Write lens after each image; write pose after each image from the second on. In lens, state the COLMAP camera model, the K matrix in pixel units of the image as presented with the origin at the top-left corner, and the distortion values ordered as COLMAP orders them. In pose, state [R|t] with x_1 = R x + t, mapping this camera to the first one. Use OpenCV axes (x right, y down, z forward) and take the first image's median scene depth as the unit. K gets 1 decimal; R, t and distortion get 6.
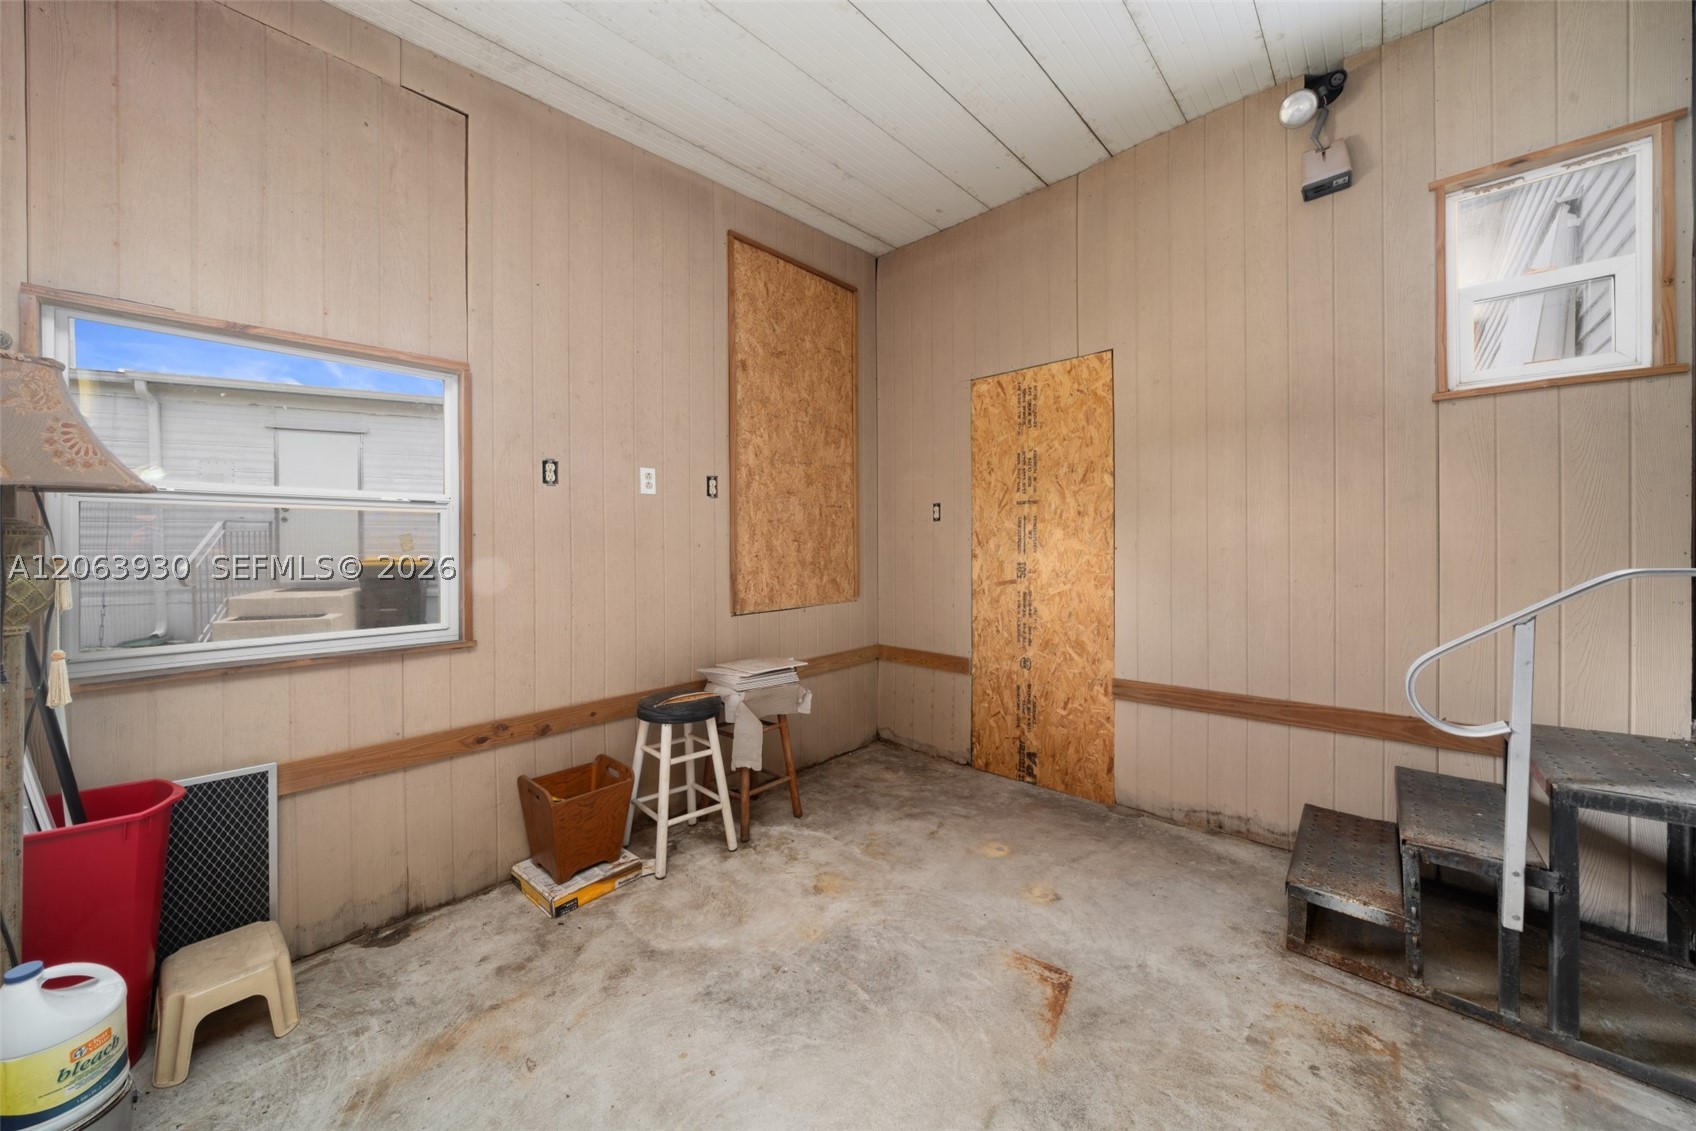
lens RADIAL K [[584.9, 0, 845.0], [0, 584.9, 554.8], [0, 0, 1]] dist [-0.007770, 0.000810]
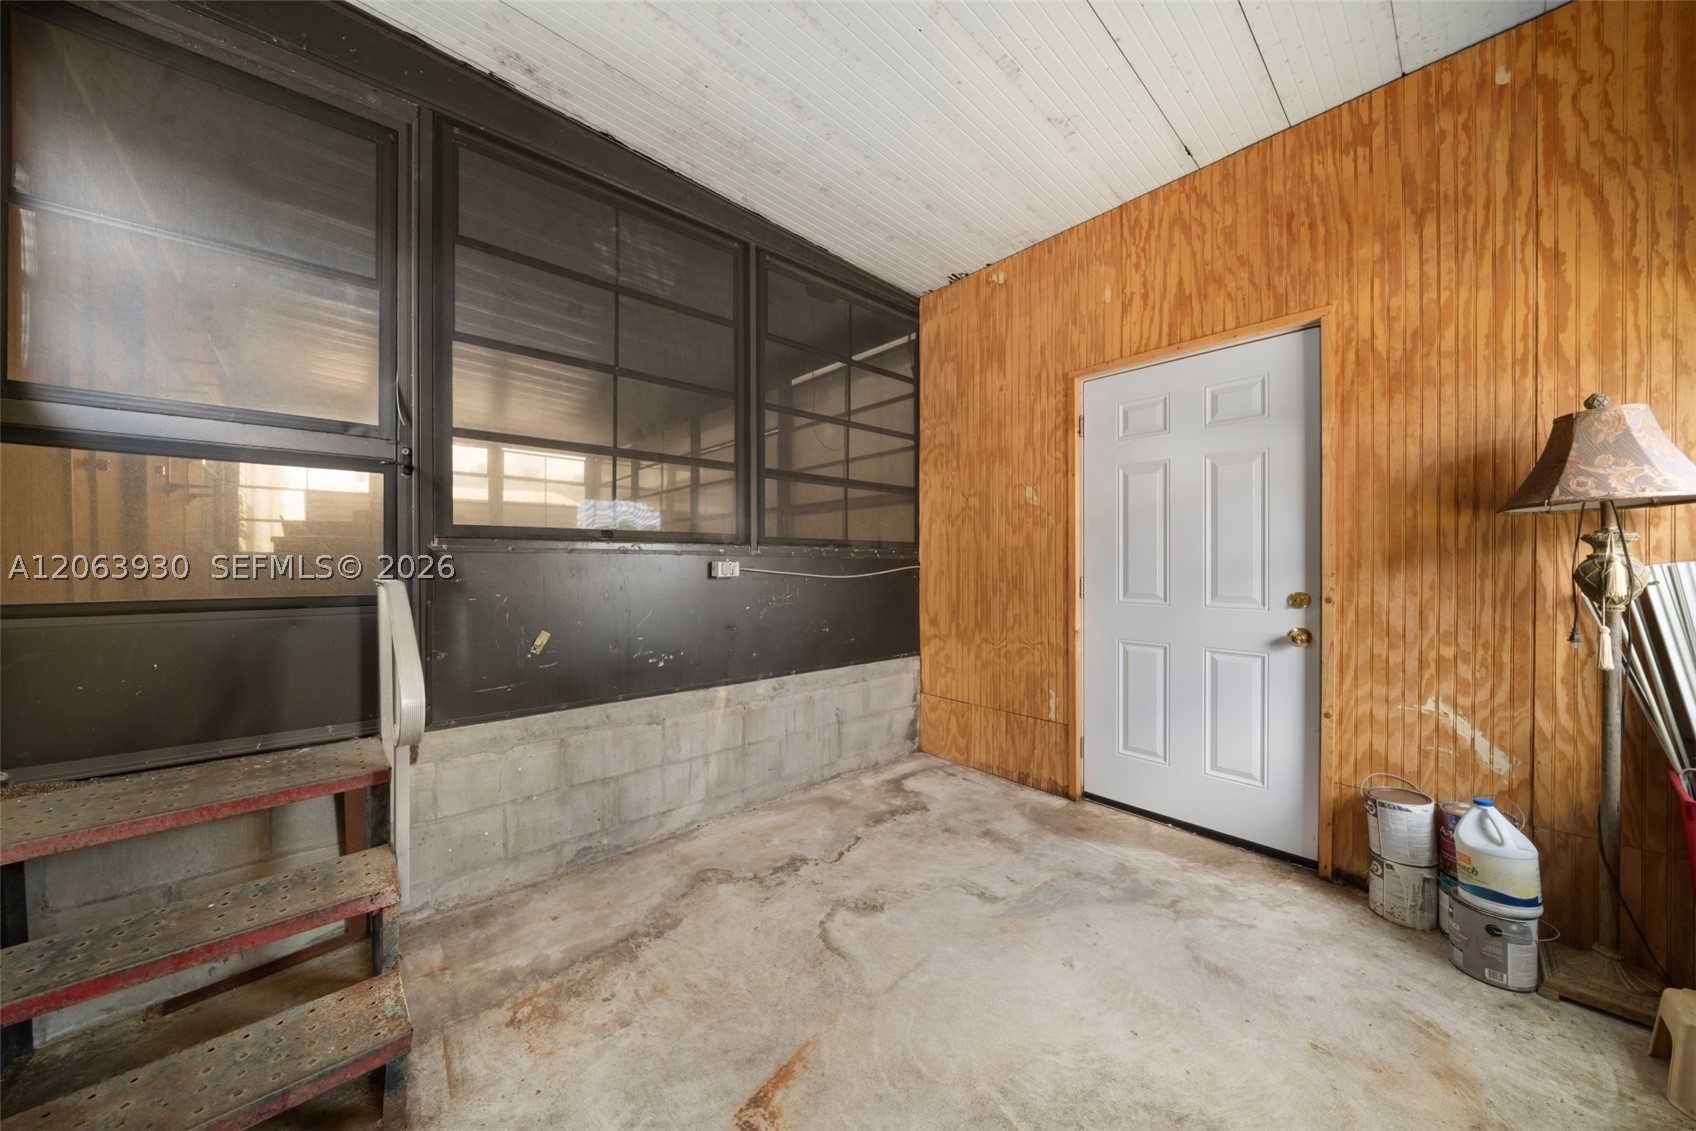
lens RADIAL K [[584.9, 0, 850.5], [0, 584.9, 565.4], [0, 0, 1]] dist [-0.007770, 0.000810]
pose [[-0.996640, 0.011993, 0.081020, 0.184542], [0.013061, 0.999834, 0.012666, -0.009307], [-0.080855, 0.013682, -0.996632, 1.916096]]
